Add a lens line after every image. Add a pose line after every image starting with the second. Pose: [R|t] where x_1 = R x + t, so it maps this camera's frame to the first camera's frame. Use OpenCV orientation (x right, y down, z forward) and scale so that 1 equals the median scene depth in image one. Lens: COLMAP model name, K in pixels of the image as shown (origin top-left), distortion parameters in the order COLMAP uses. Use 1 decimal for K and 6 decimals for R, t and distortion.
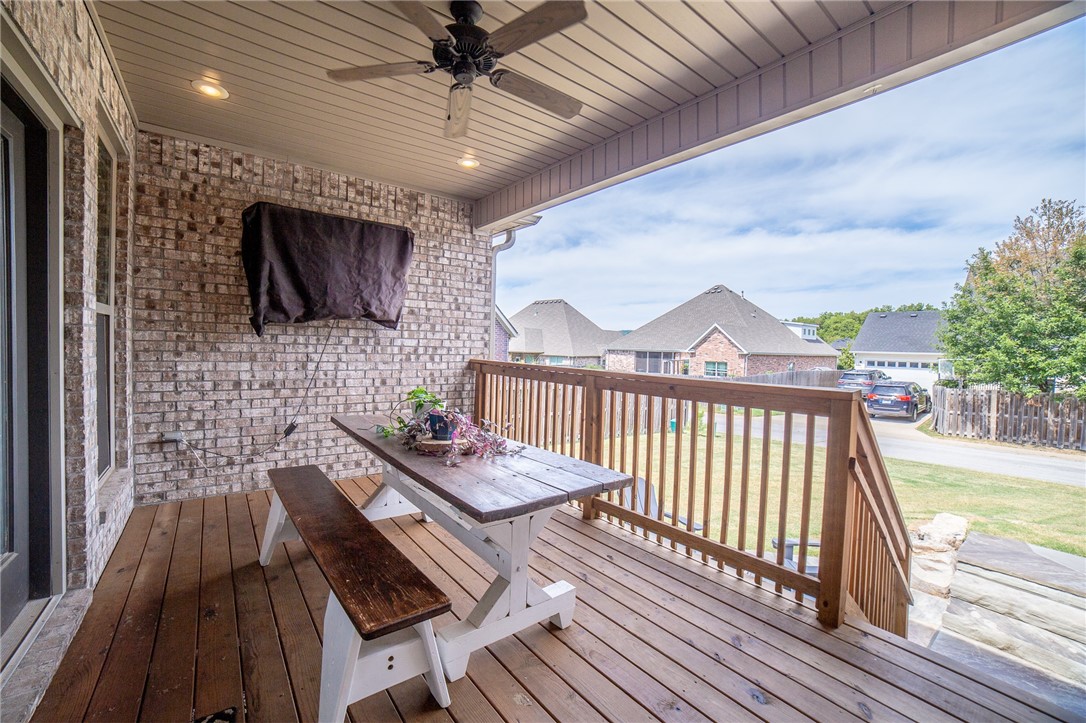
lens RADIAL K [[509.2, 0, 543.0], [0, 509.2, 361.5], [0, 0, 1]] dist [-0.000968, 0.000421]
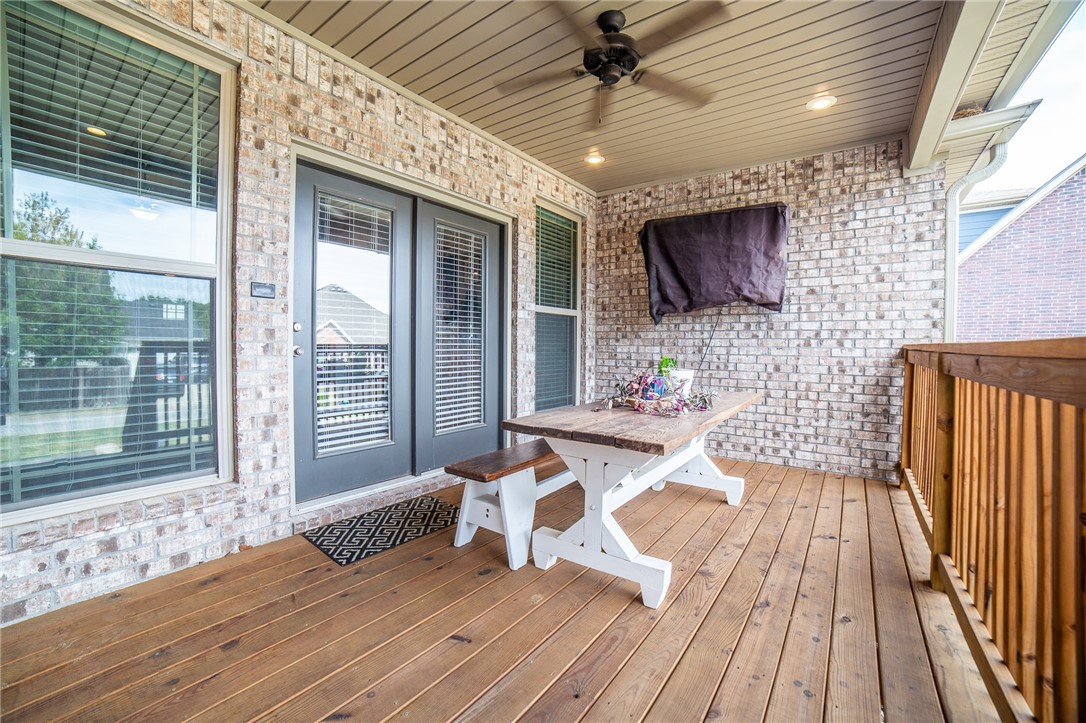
lens RADIAL K [[509.2, 0, 543.0], [0, 509.2, 361.5], [0, 0, 1]] dist [-0.000968, 0.000421]
pose [[0.265497, -0.001428, -0.964111, 0.520879], [-0.039711, 0.999134, -0.012415, 0.060160], [0.963294, 0.041582, 0.265210, 0.343746]]
